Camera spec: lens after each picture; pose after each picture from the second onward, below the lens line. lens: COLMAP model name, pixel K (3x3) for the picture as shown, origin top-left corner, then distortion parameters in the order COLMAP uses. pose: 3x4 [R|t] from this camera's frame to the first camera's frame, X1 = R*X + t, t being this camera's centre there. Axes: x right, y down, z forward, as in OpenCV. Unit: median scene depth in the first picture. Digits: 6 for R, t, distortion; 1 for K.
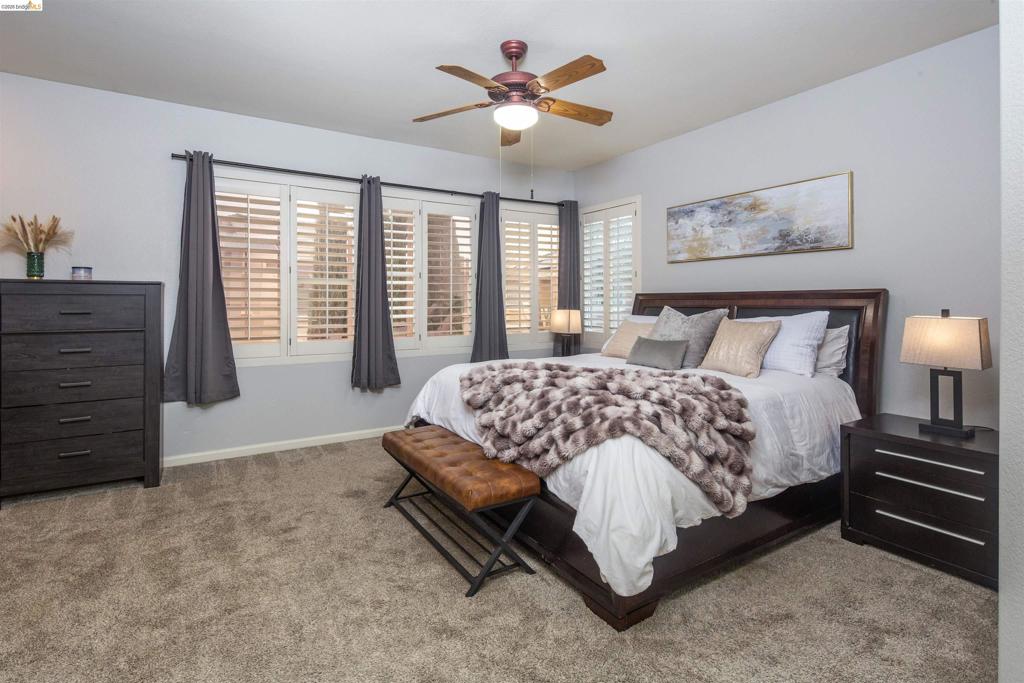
lens RADIAL K [[498.5, 0, 504.2], [0, 498.5, 297.8], [0, 0, 1]] dist [0.001325, -0.002683]
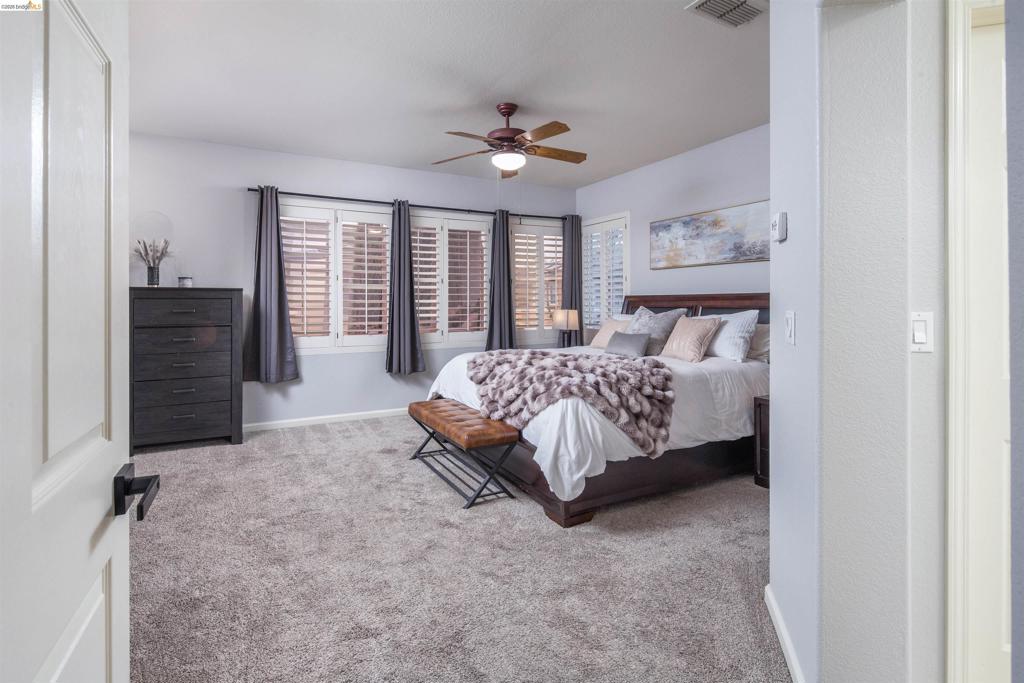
lens RADIAL K [[498.5, 0, 503.3], [0, 498.5, 300.2], [0, 0, 1]] dist [0.001325, -0.002683]
pose [[0.997655, -0.002022, -0.068419, 0.091755], [0.002209, 0.999994, 0.002665, -0.002883], [0.068413, -0.002810, 0.997653, -0.282857]]
